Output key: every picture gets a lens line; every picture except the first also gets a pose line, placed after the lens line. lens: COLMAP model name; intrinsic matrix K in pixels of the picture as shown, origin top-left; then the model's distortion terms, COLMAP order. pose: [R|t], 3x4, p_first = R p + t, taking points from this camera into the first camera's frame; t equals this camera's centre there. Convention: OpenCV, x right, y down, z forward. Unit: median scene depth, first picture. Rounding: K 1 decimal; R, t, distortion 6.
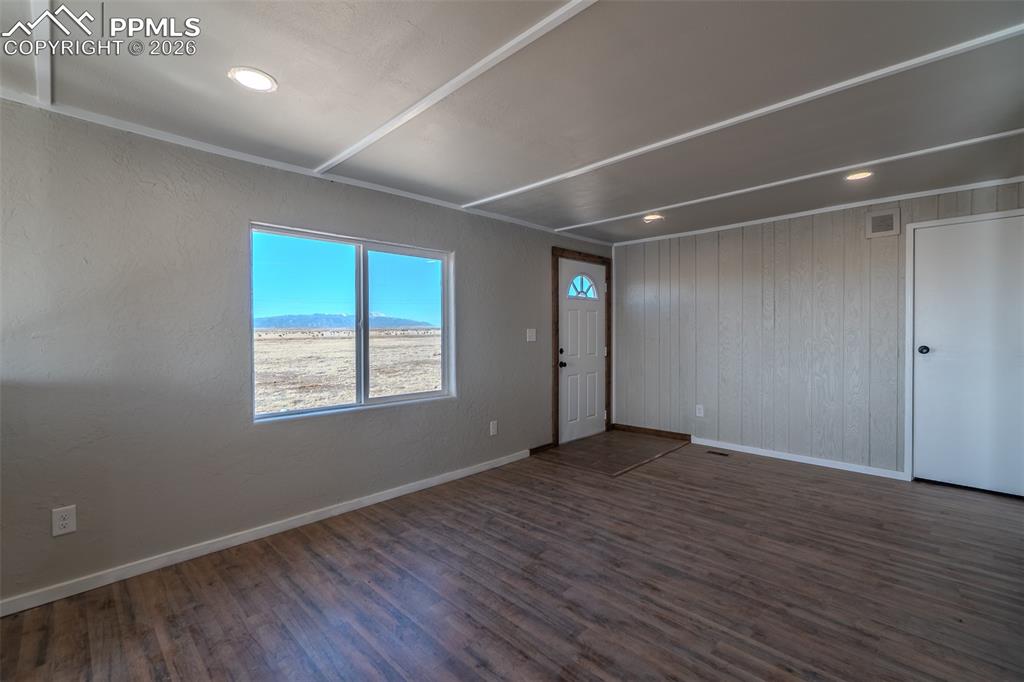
lens RADIAL K [[442.1, 0, 502.3], [0, 442.1, 337.1], [0, 0, 1]] dist [-0.004073, 0.000186]
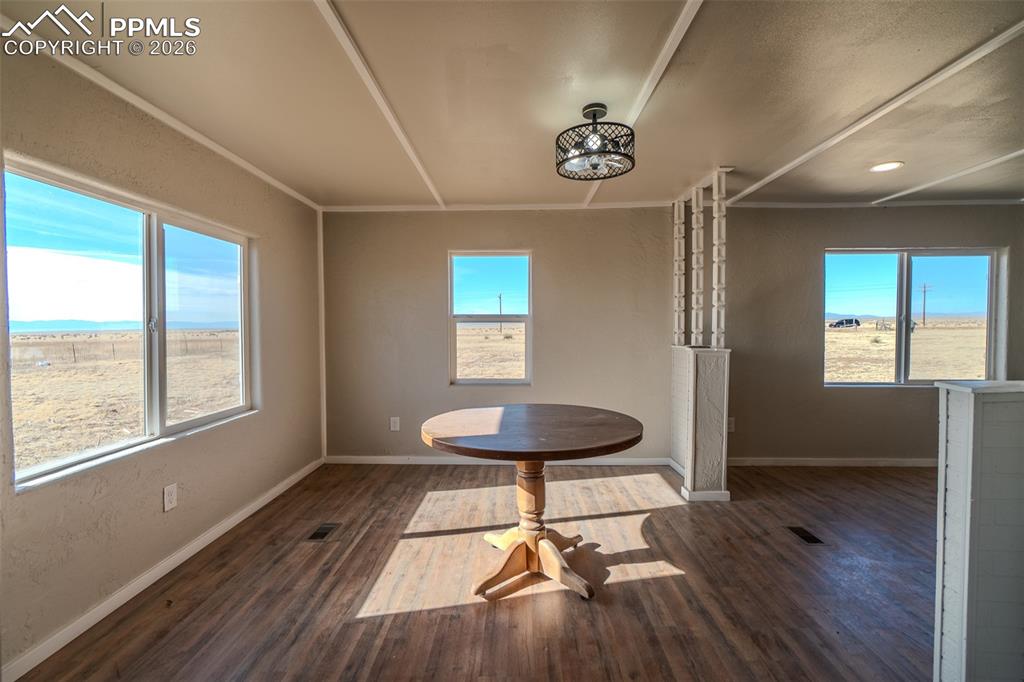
lens RADIAL K [[442.1, 0, 502.3], [0, 442.1, 337.1], [0, 0, 1]] dist [-0.004073, 0.000186]
pose [[0.689608, 0.014960, -0.724028, -0.206389], [-0.006851, 0.999877, 0.014134, 0.014827], [0.724150, -0.004786, 0.689626, -0.664124]]
